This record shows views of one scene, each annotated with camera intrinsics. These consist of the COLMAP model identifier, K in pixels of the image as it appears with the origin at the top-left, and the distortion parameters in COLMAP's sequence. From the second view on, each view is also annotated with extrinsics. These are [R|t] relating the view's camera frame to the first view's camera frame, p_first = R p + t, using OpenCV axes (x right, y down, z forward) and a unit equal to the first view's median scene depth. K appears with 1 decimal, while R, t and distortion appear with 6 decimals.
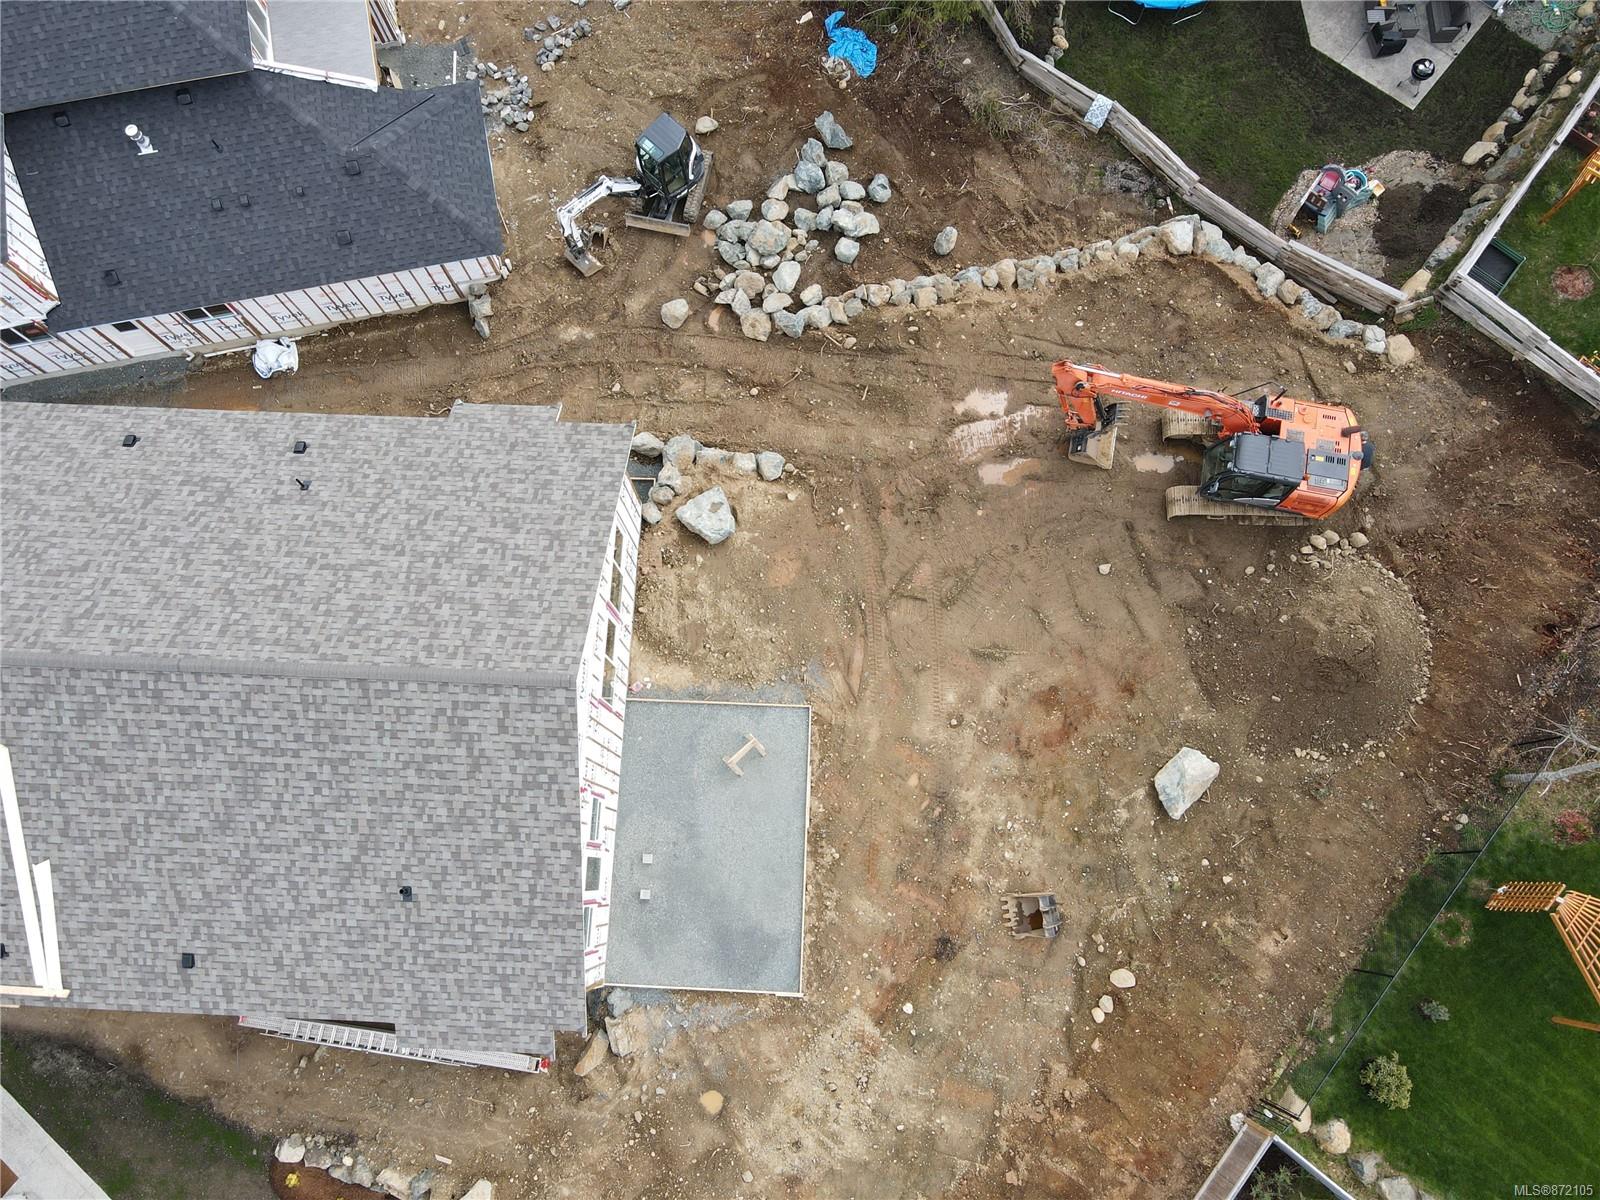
lens RADIAL K [[1182.6, 0, 795.5], [0, 1182.6, 586.6], [0, 0, 1]] dist [-0.008017, 0.042174]
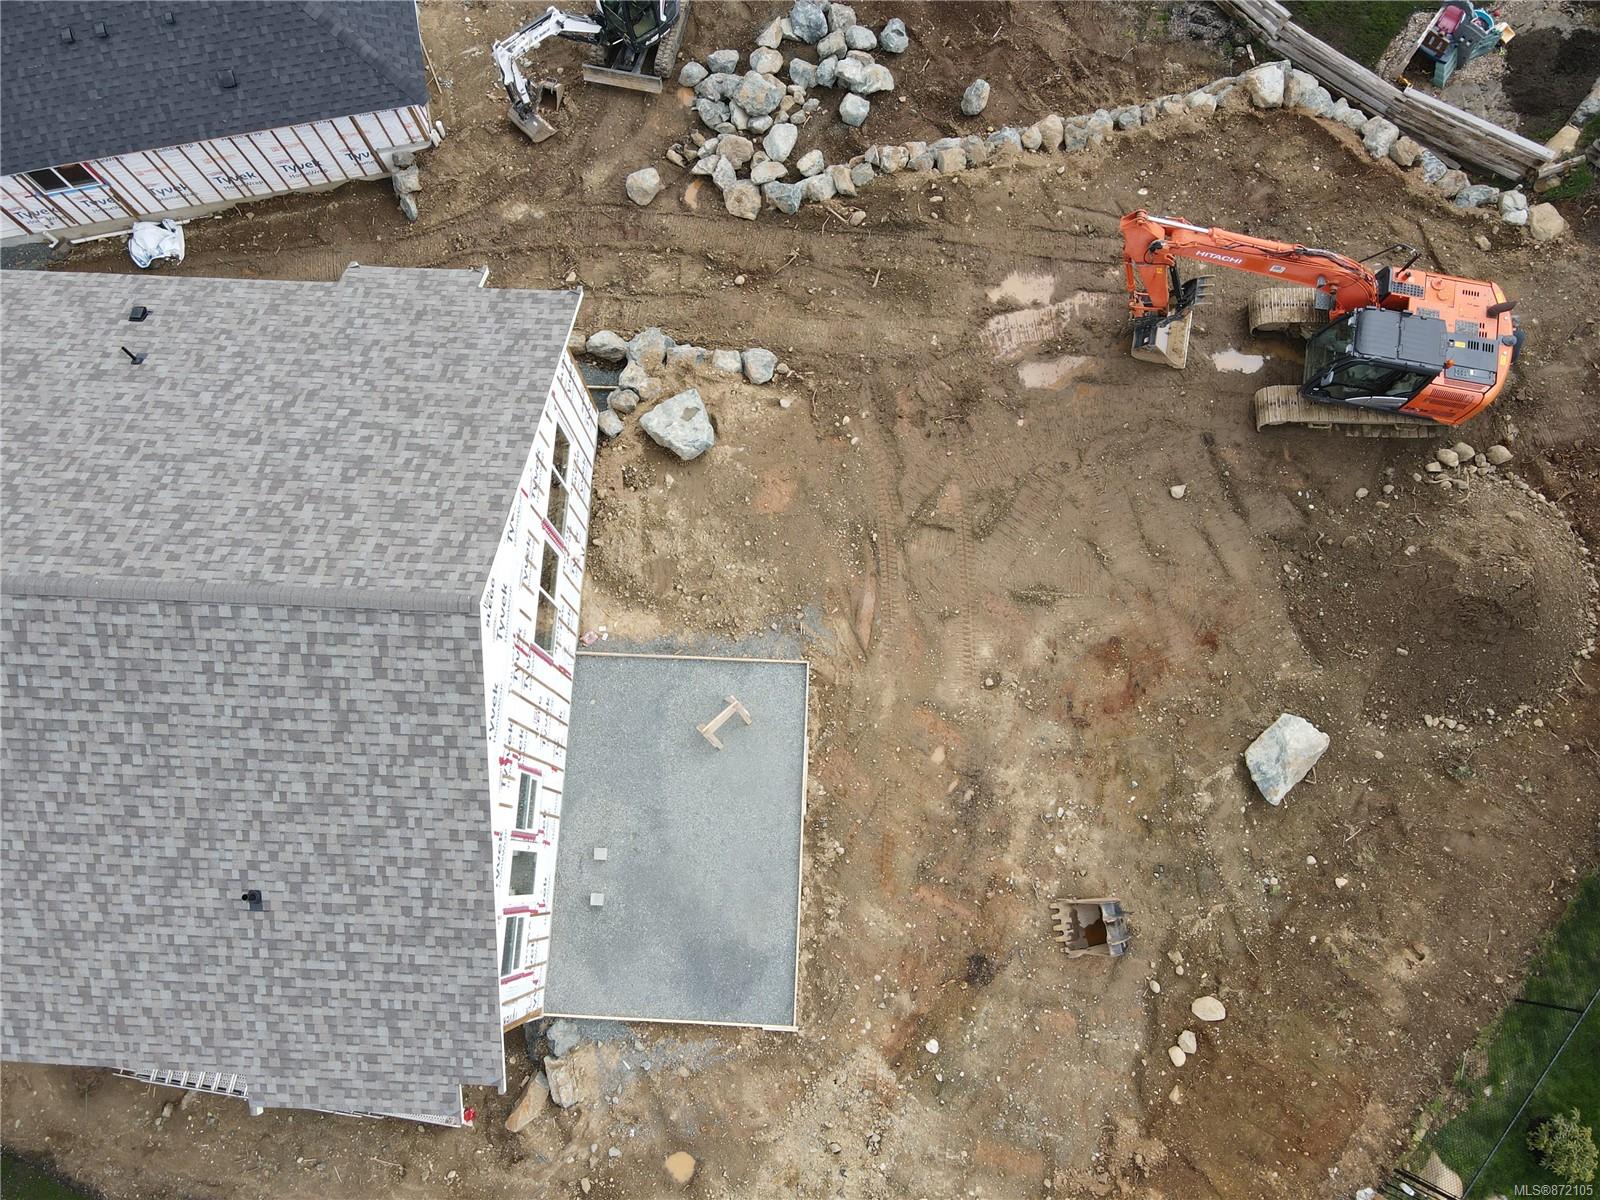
lens RADIAL K [[1179.3, 0, 796.0], [0, 1179.3, 588.9], [0, 0, 1]] dist [0.013688, -0.001734]
pose [[0.999999, 0.001481, -0.000815, 0.005230], [-0.001479, 0.999997, 0.001764, 0.052148], [0.000818, -0.001763, 0.999998, 0.214264]]
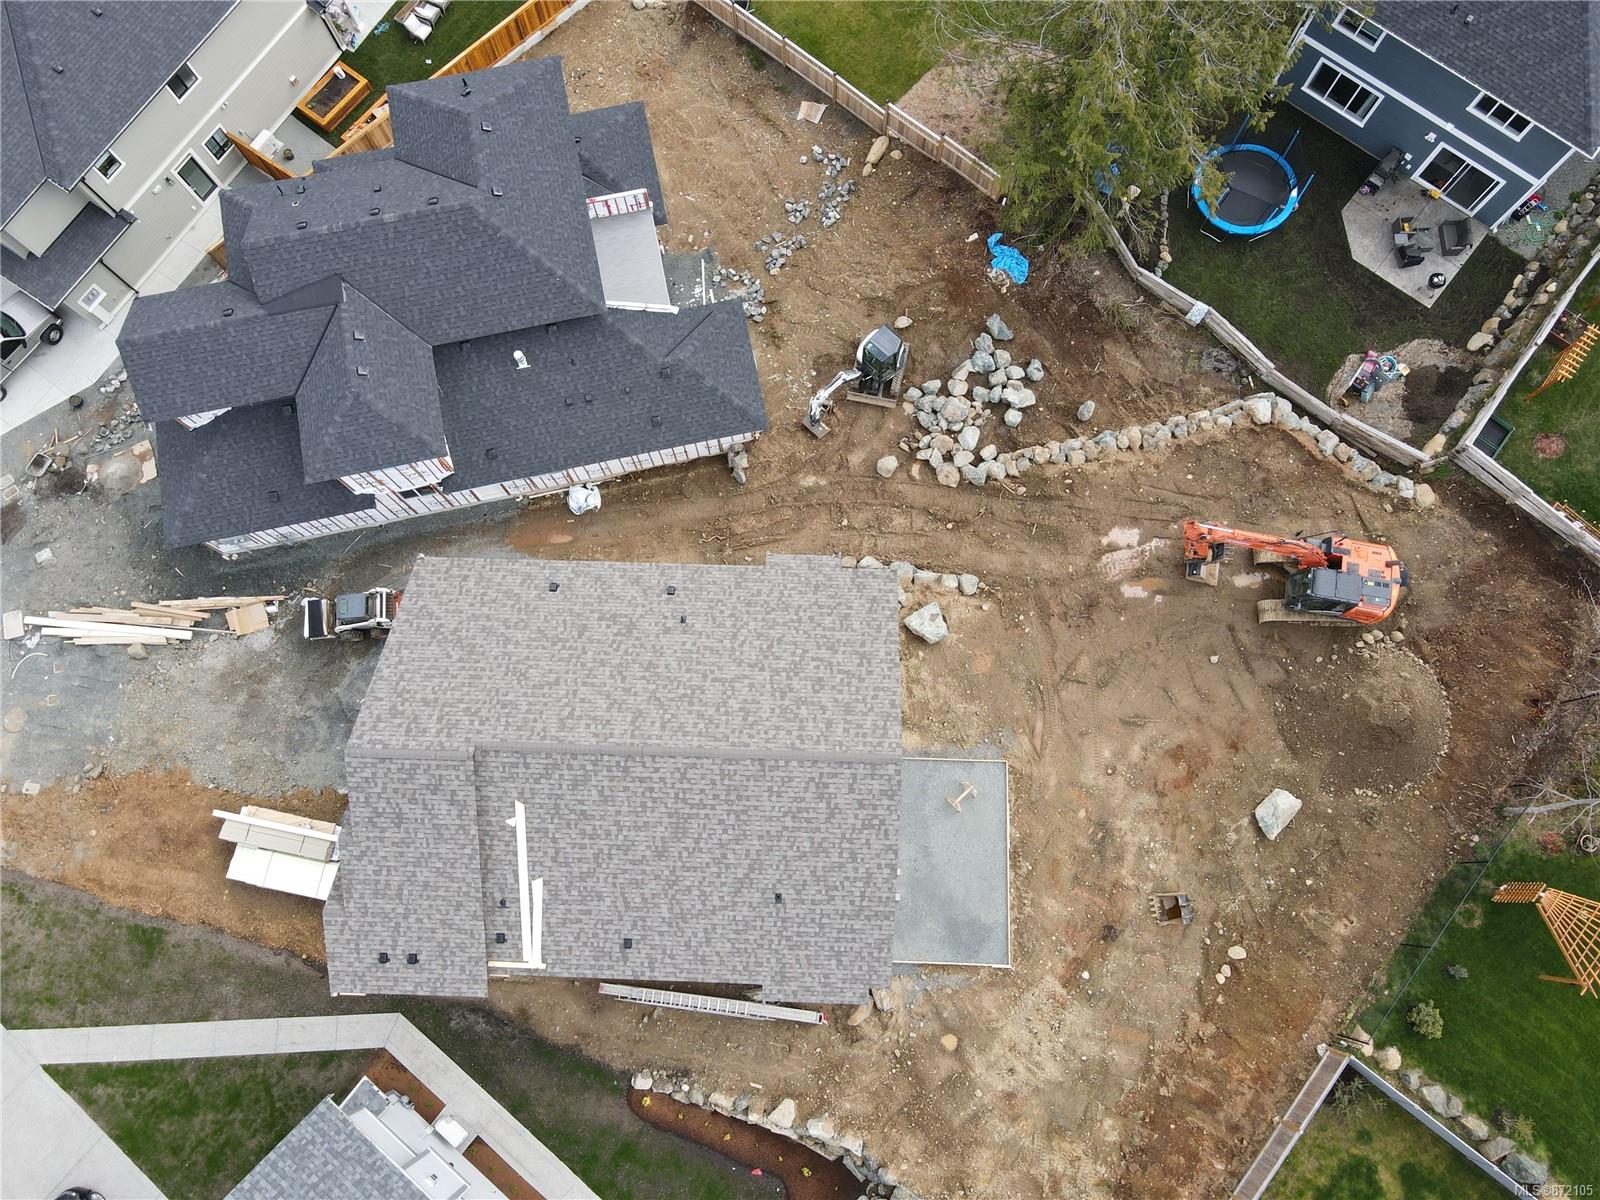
lens RADIAL K [[1182.6, 0, 795.5], [0, 1182.6, 586.6], [0, 0, 1]] dist [-0.008017, 0.042174]
pose [[0.999947, -0.009713, 0.003362, -0.246166], [0.009714, 0.999953, -0.000184, -0.109876], [-0.003360, 0.000216, 0.999994, -0.407027]]
